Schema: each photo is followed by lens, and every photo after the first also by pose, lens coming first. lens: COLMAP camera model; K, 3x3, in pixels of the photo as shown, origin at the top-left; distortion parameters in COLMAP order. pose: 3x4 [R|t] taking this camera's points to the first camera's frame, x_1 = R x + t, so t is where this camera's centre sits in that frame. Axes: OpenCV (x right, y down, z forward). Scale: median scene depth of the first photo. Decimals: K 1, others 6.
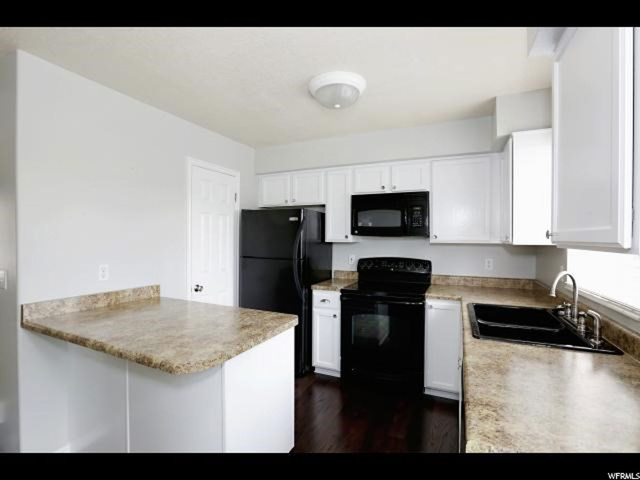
lens RADIAL K [[304.1, 0, 319.3], [0, 304.1, 239.9], [0, 0, 1]] dist [-0.037328, 0.000718]
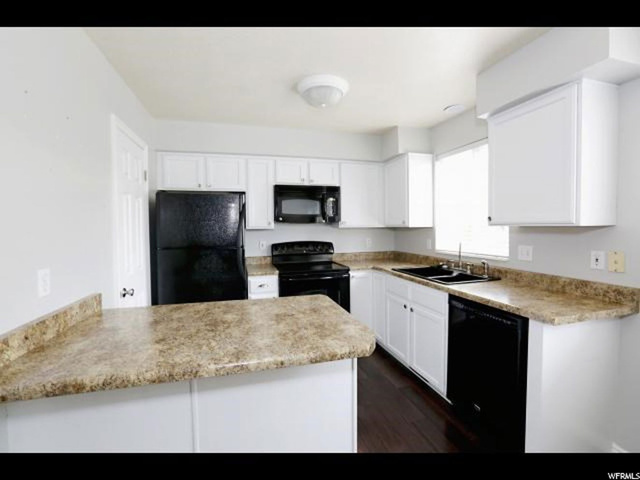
lens RADIAL K [[283.8, 0, 321.4], [0, 283.8, 235.5], [0, 0, 1]] dist [-0.037622, 0.003285]
pose [[0.760776, -0.034252, 0.648110, -0.443521], [0.019133, 0.999356, 0.030356, 0.004758], [-0.648732, -0.010694, 0.760941, 0.142043]]
